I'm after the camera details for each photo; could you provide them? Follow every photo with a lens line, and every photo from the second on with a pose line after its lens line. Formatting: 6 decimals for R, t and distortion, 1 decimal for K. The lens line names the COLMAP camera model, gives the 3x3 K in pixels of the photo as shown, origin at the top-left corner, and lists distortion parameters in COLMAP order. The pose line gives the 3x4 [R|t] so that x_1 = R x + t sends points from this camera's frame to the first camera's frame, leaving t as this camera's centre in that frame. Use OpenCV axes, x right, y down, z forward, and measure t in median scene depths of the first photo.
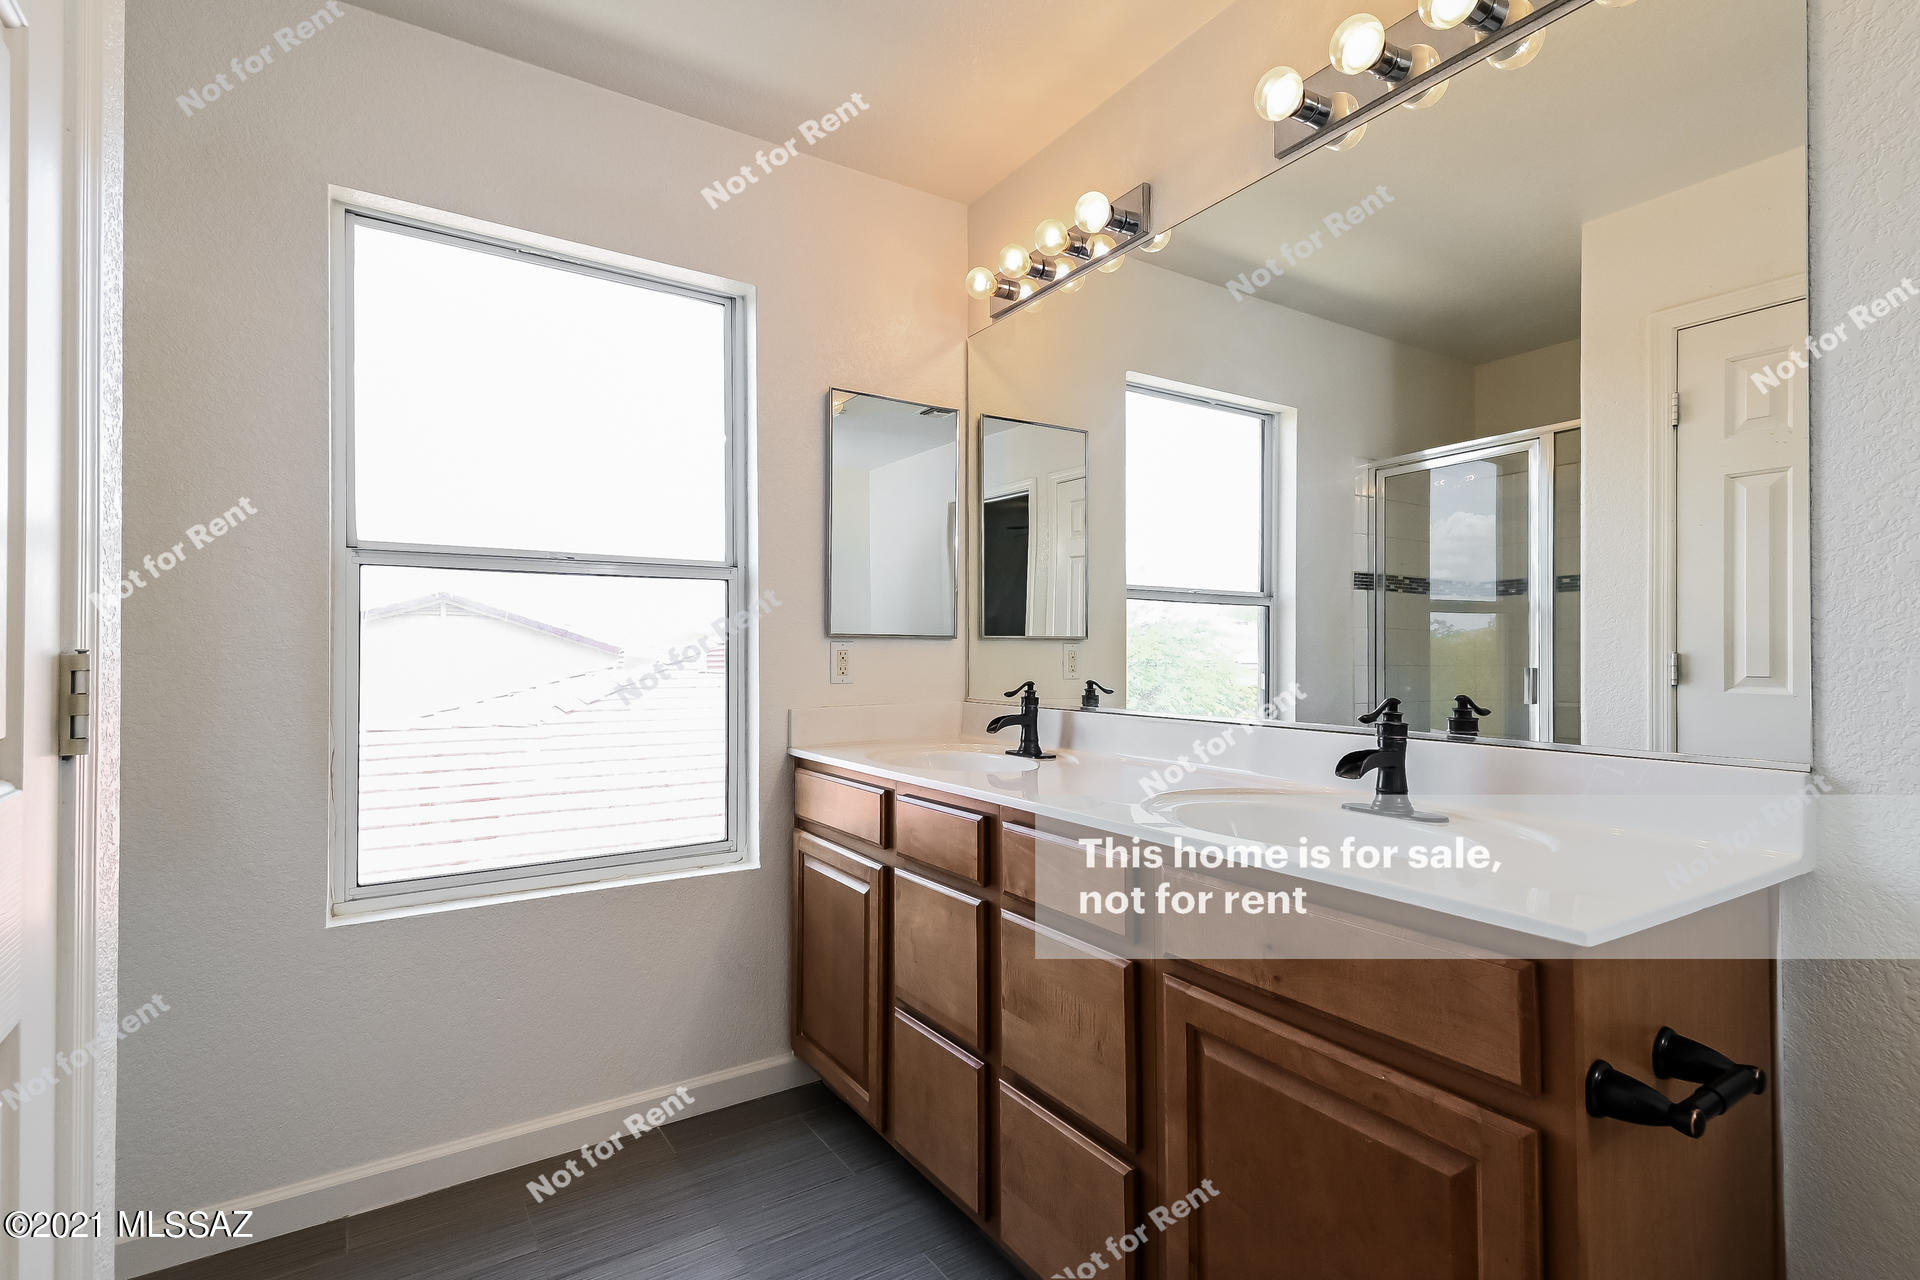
lens RADIAL K [[898.3, 0, 956.1], [0, 898.3, 654.9], [0, 0, 1]] dist [-0.000575, 0.000041]
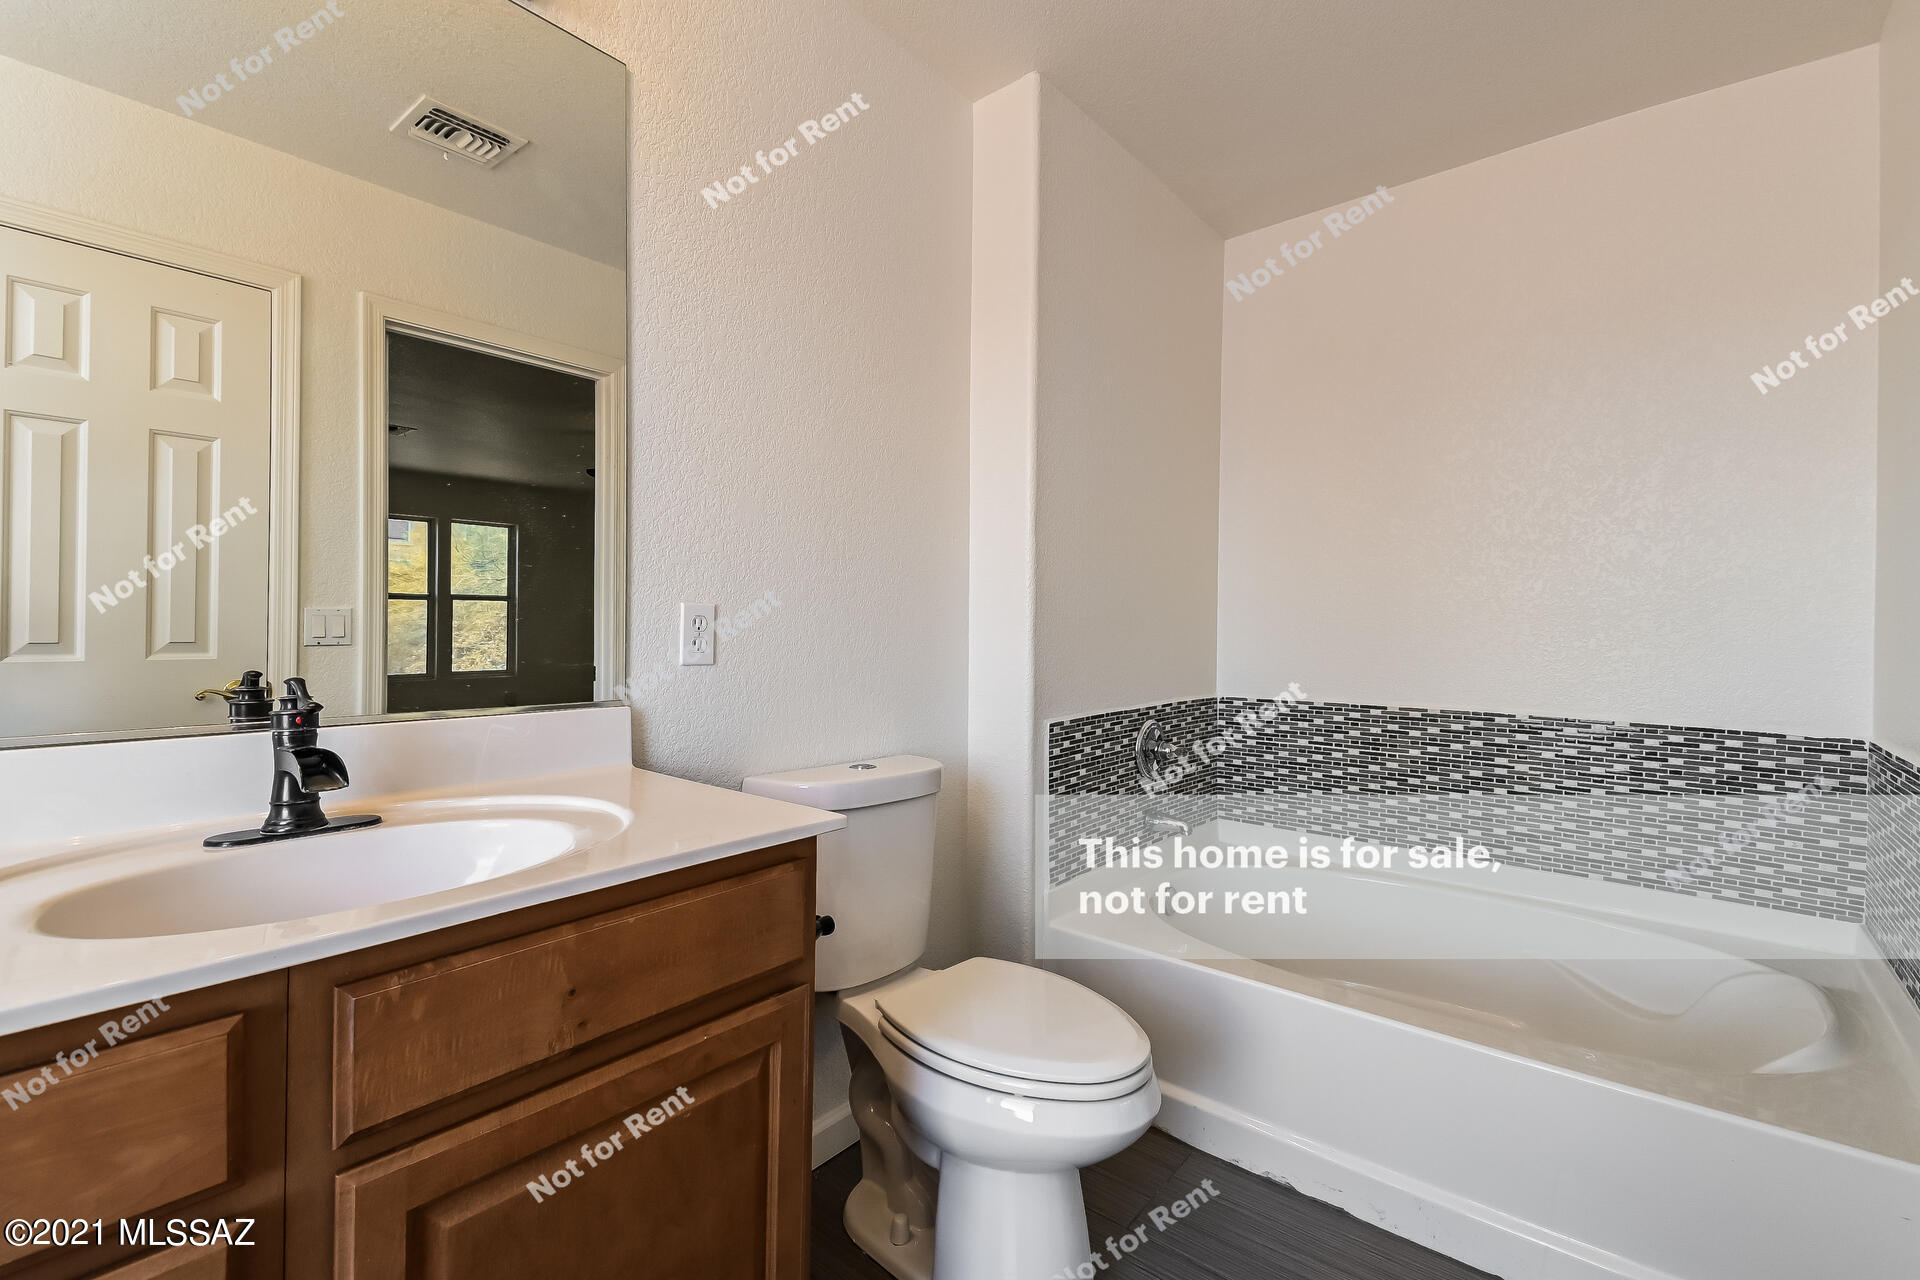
lens RADIAL K [[844.2, 0, 953.1], [0, 844.2, 621.7], [0, 0, 1]] dist [0.004334, -0.001674]
pose [[-0.318626, 0.003924, 0.947872, -0.473012], [-0.009503, 0.999928, -0.007334, 0.000408], [-0.947833, -0.011345, -0.318566, 0.932360]]
